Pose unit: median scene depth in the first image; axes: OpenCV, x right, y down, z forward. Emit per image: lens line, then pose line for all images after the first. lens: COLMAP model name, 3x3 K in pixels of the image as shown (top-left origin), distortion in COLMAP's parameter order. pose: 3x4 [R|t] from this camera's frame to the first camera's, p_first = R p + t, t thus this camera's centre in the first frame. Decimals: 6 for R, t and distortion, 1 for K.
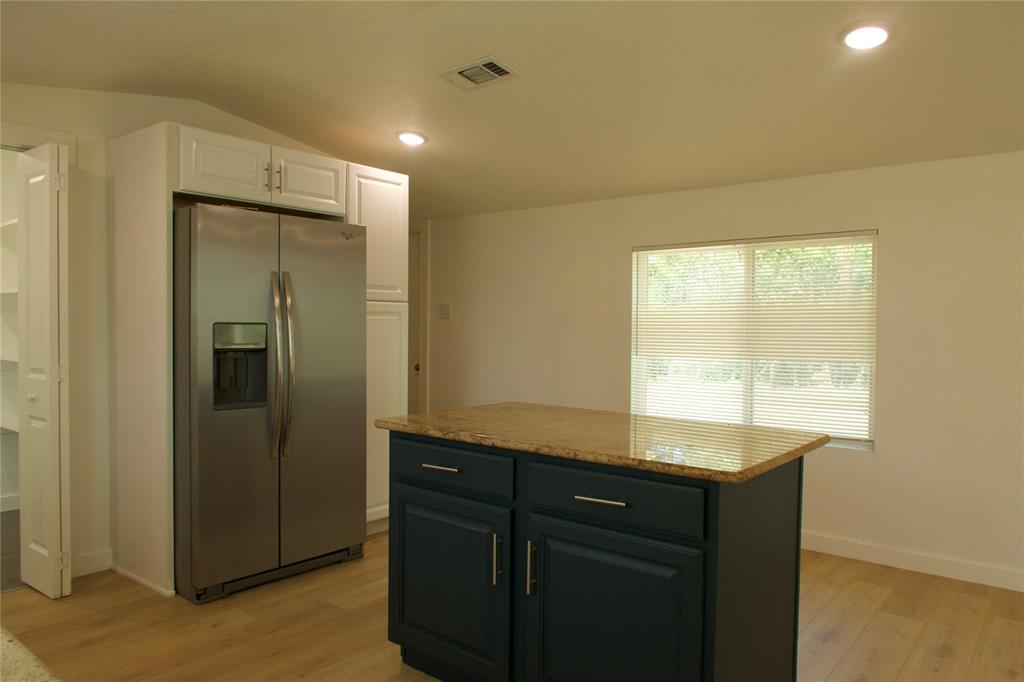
lens RADIAL K [[701.4, 0, 512.0], [0, 701.4, 341.0], [0, 0, 1]] dist [-0.041501, 0.023175]
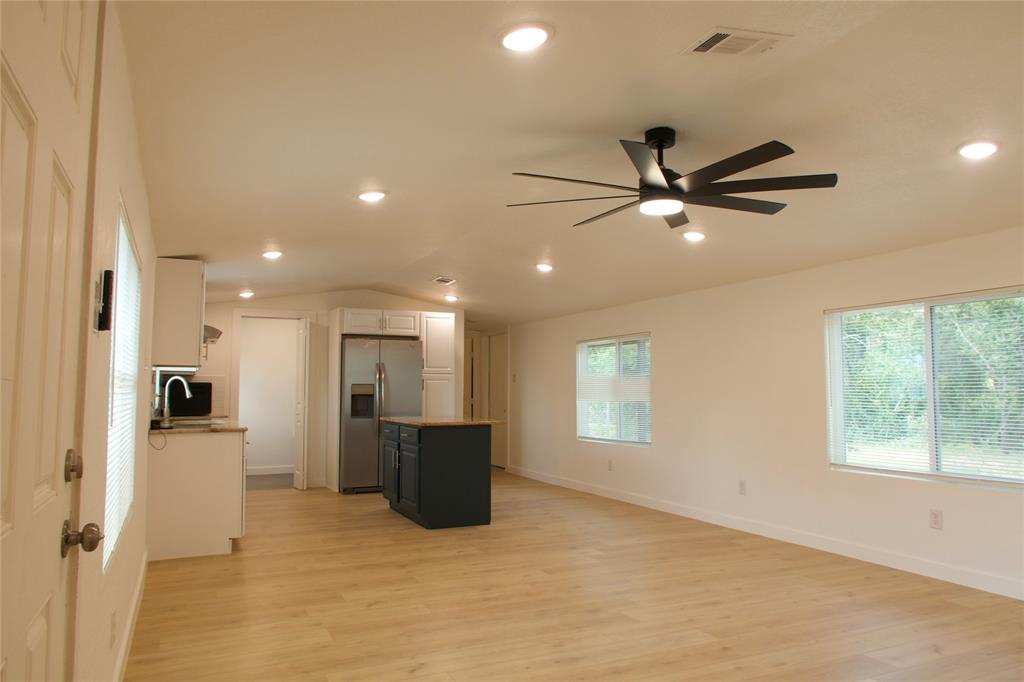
lens RADIAL K [[701.4, 0, 512.0], [0, 701.4, 341.0], [0, 0, 1]] dist [-0.041501, 0.023175]
pose [[0.902556, -0.036697, -0.429006, 1.102124], [-0.005304, 0.995338, -0.096300, 0.056112], [0.430540, 0.089192, 0.898154, -0.979305]]
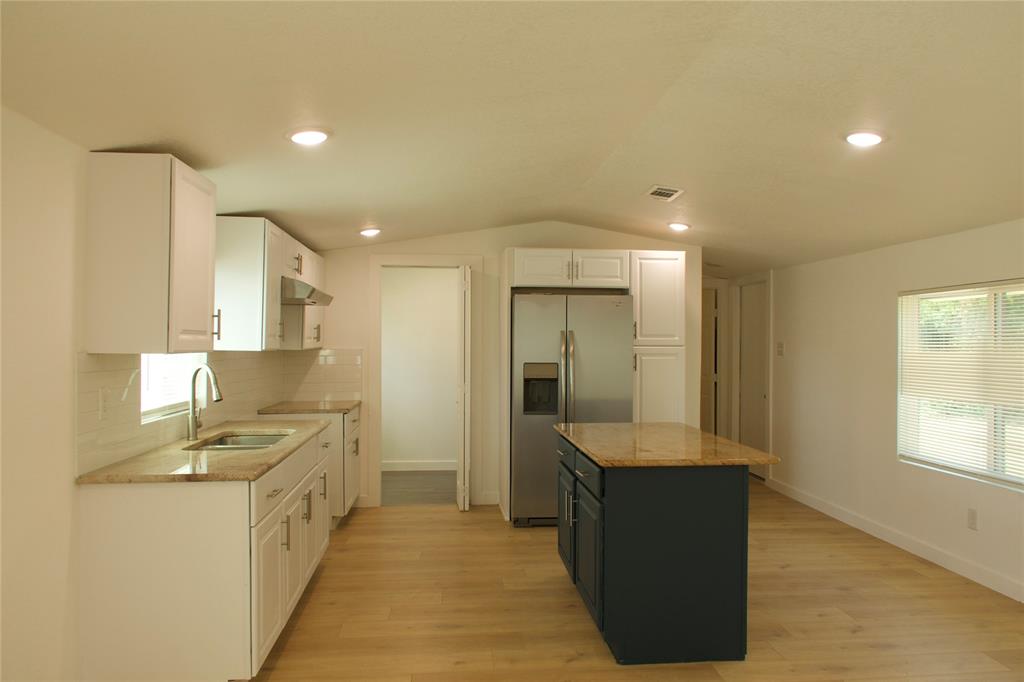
lens RADIAL K [[701.4, 0, 512.0], [0, 701.4, 341.0], [0, 0, 1]] dist [-0.041501, 0.023175]
pose [[0.703197, -0.004621, -0.710980, 0.693908], [-0.017664, 0.999557, -0.023968, -0.033714], [0.710775, 0.029413, 0.702804, -0.208387]]
